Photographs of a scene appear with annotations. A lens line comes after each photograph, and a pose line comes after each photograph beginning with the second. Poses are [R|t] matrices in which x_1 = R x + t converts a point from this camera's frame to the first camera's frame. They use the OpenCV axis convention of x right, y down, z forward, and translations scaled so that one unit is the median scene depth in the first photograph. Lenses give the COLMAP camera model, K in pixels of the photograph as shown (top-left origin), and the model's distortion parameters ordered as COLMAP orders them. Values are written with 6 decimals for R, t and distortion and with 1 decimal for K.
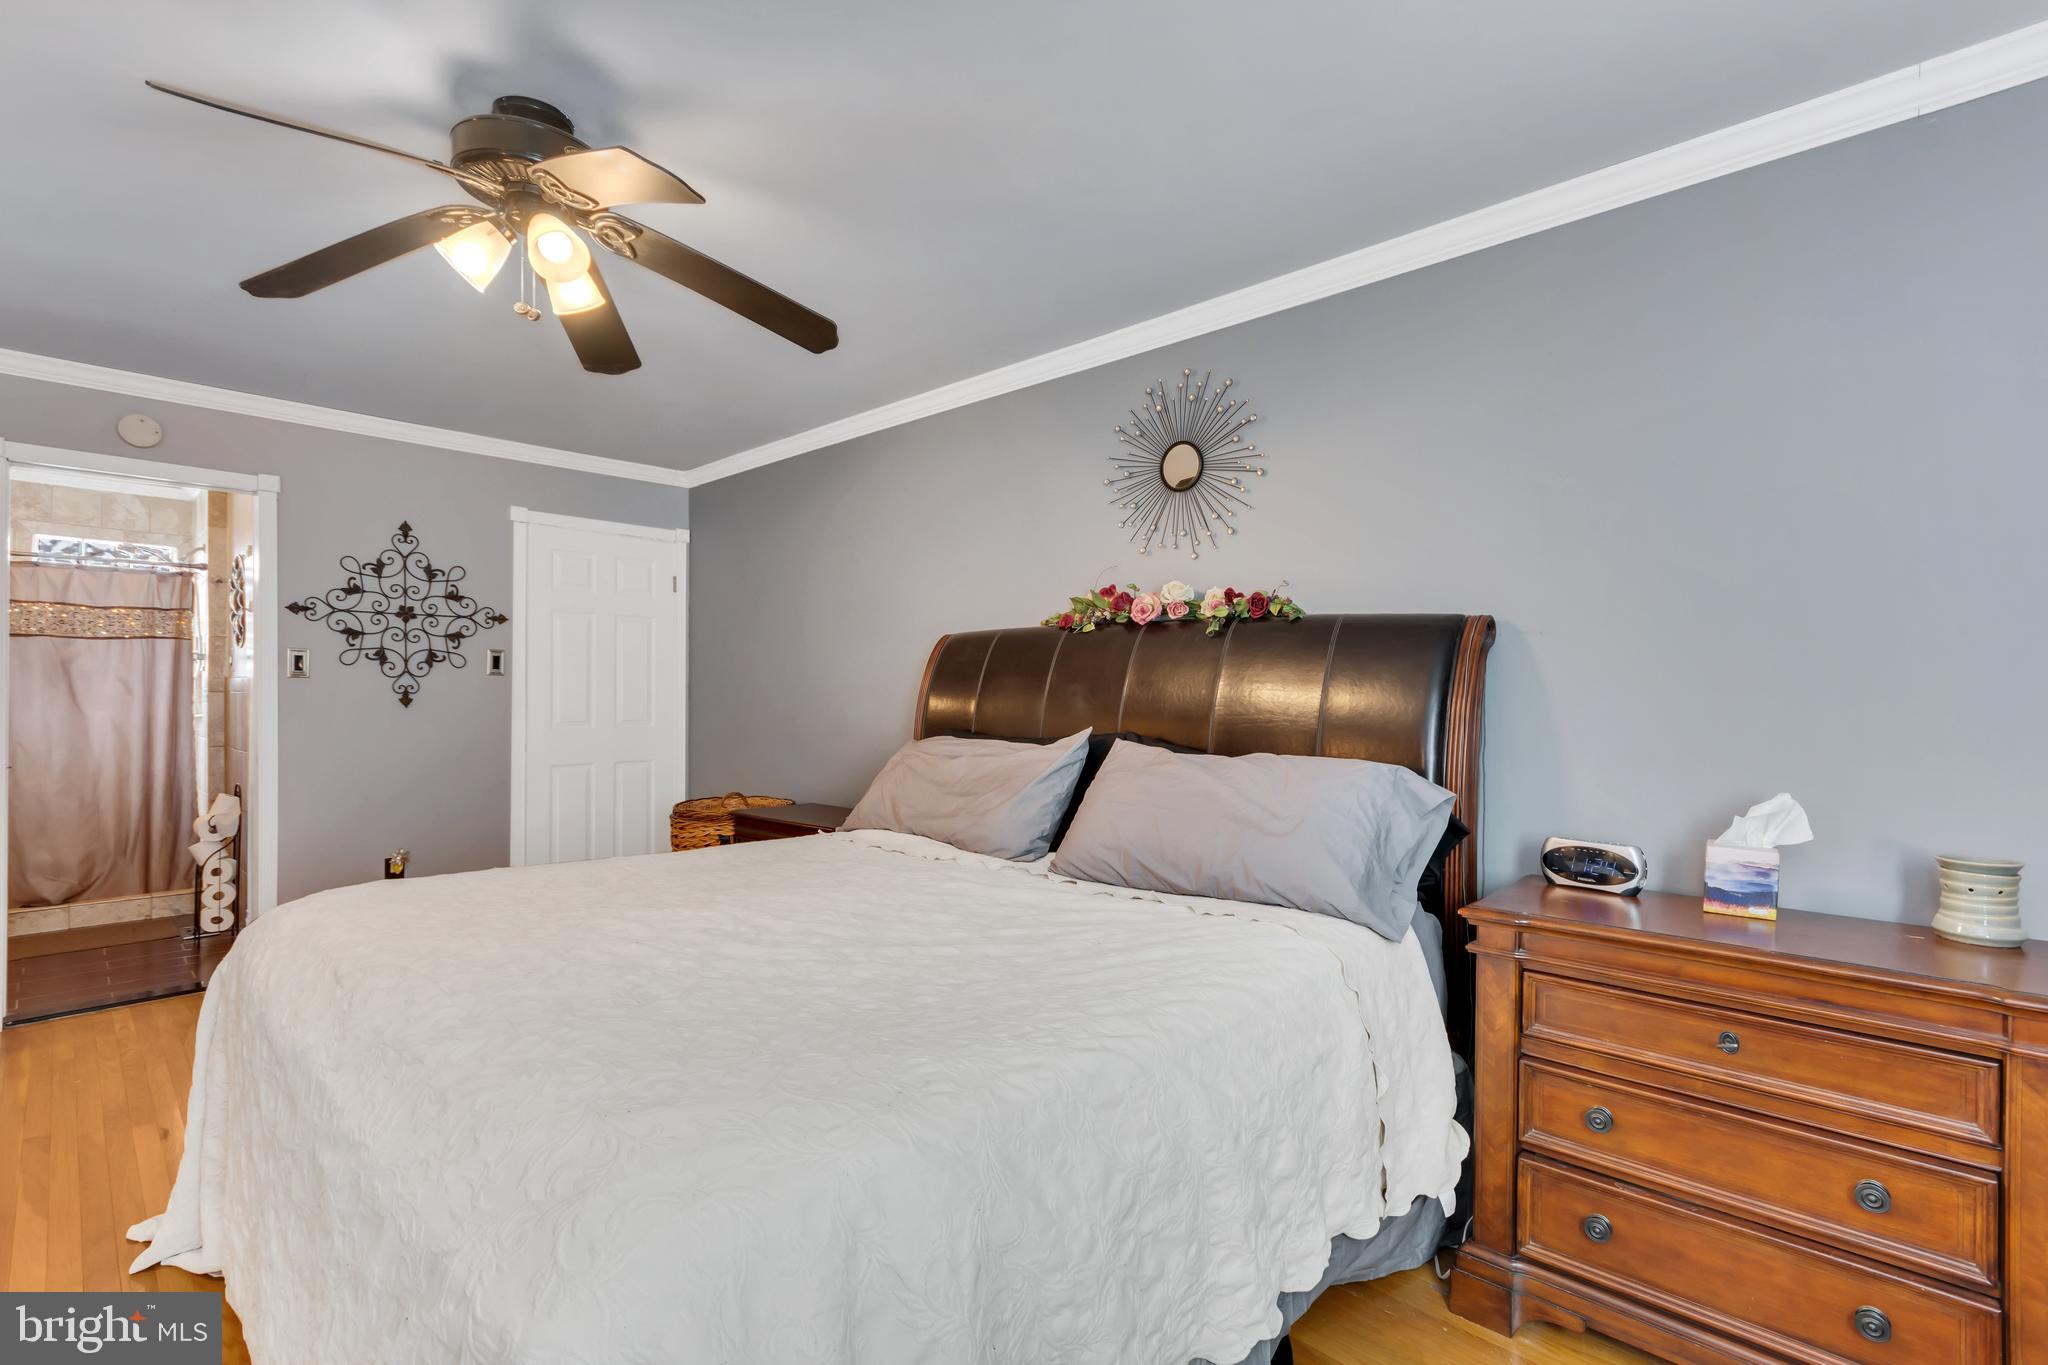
lens RADIAL K [[928.7, 0, 1026.2], [0, 928.7, 691.0], [0, 0, 1]] dist [-0.001628, 0.001404]
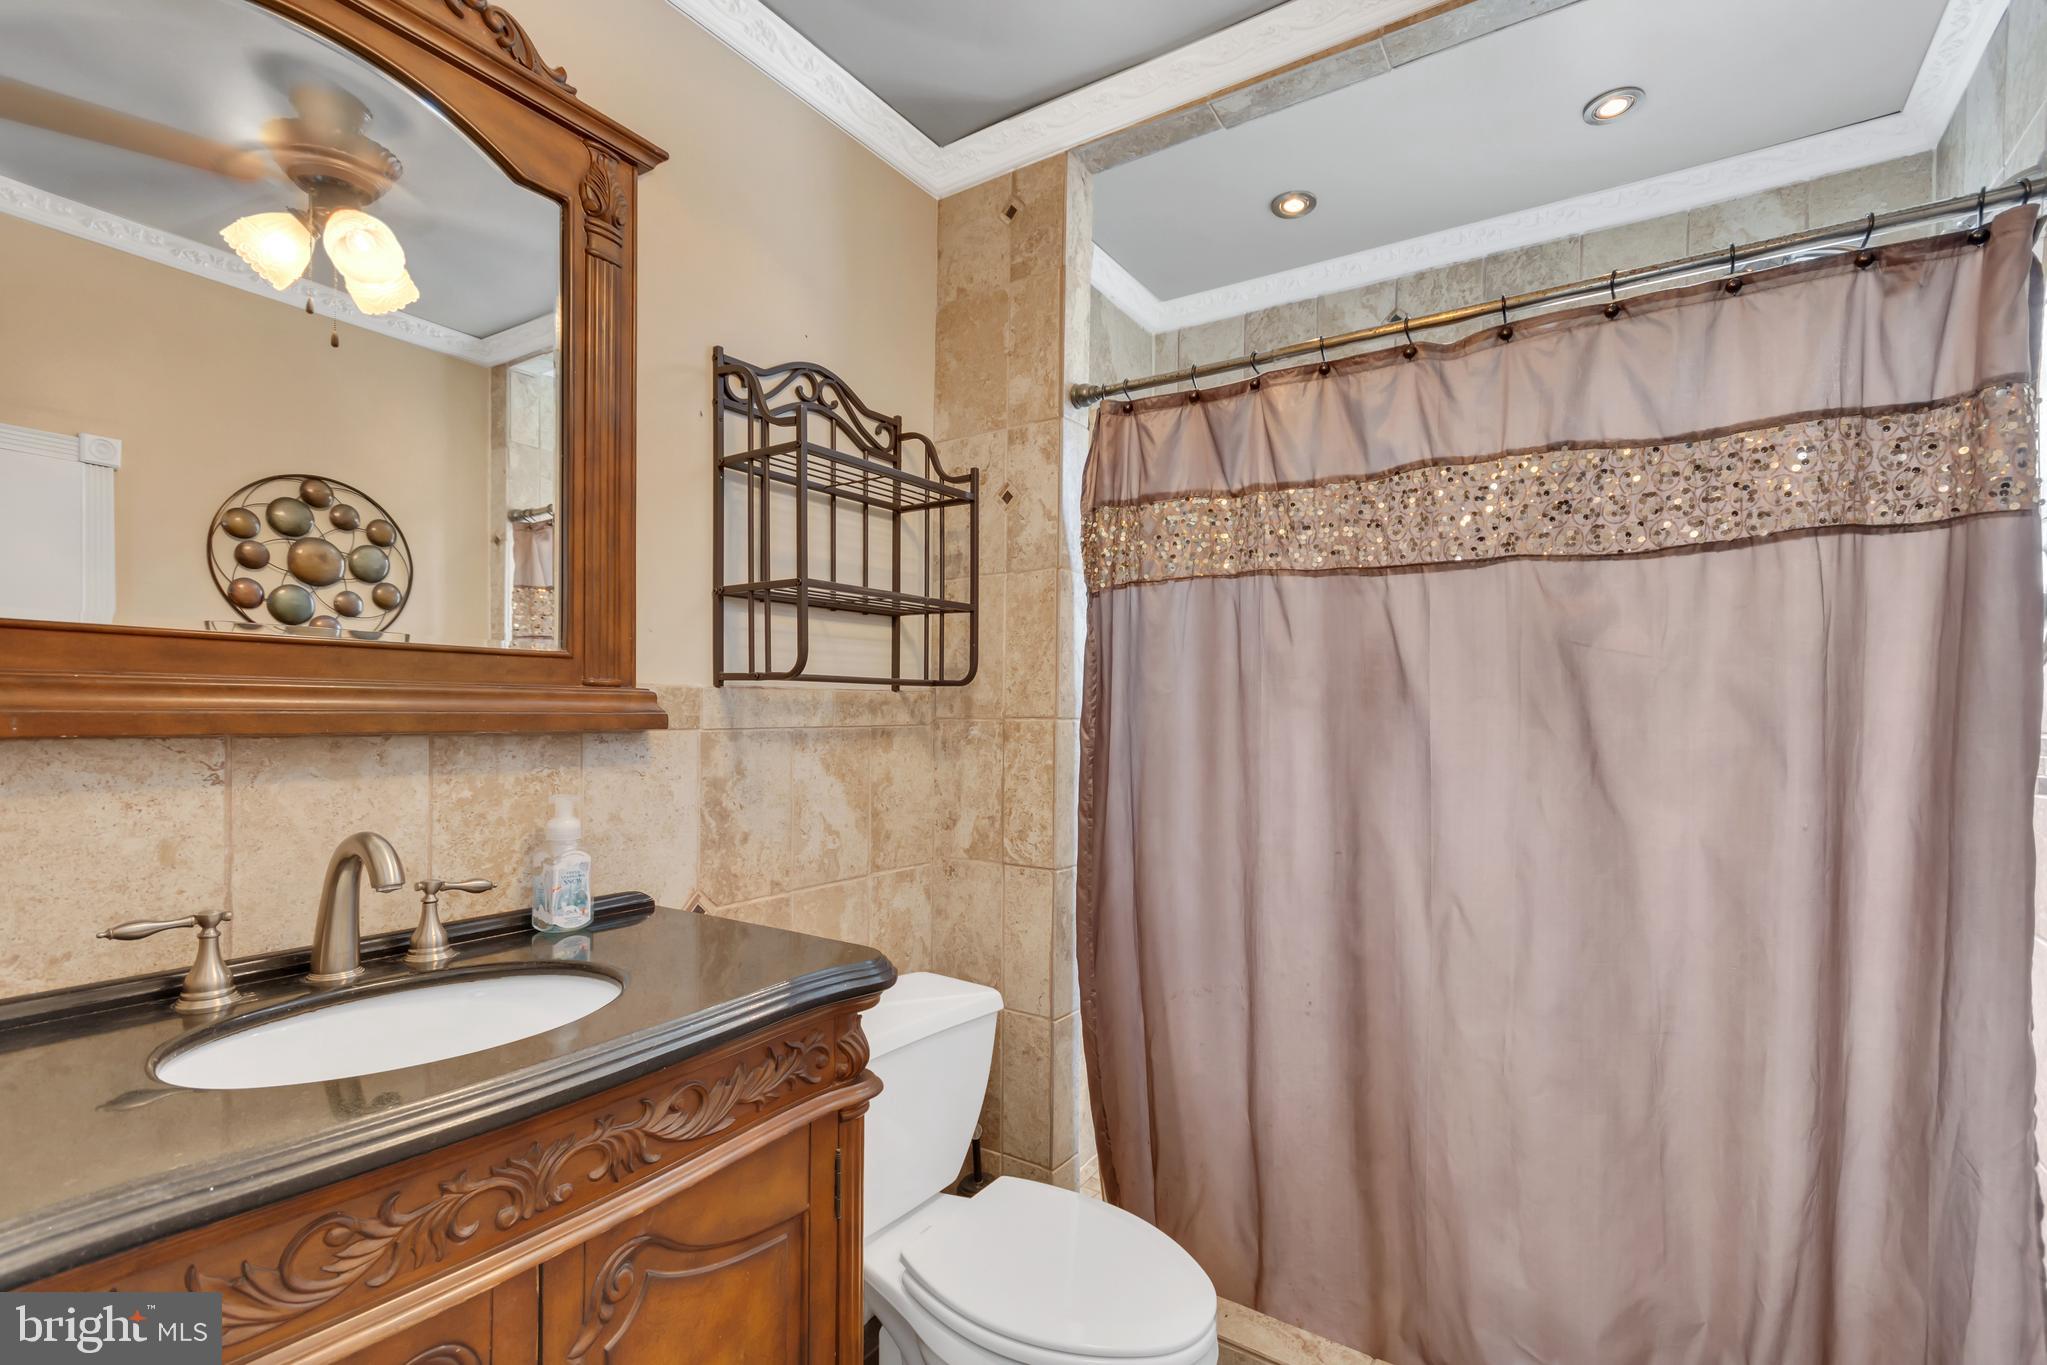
lens RADIAL K [[928.3, 0, 1025.2], [0, 928.3, 702.8], [0, 0, 1]] dist [-0.001628, 0.001404]
pose [[0.167345, -0.001508, -0.985897, -0.749127], [-0.010145, 0.999943, -0.003252, -0.008800], [0.985846, 0.010546, 0.167320, 0.755571]]
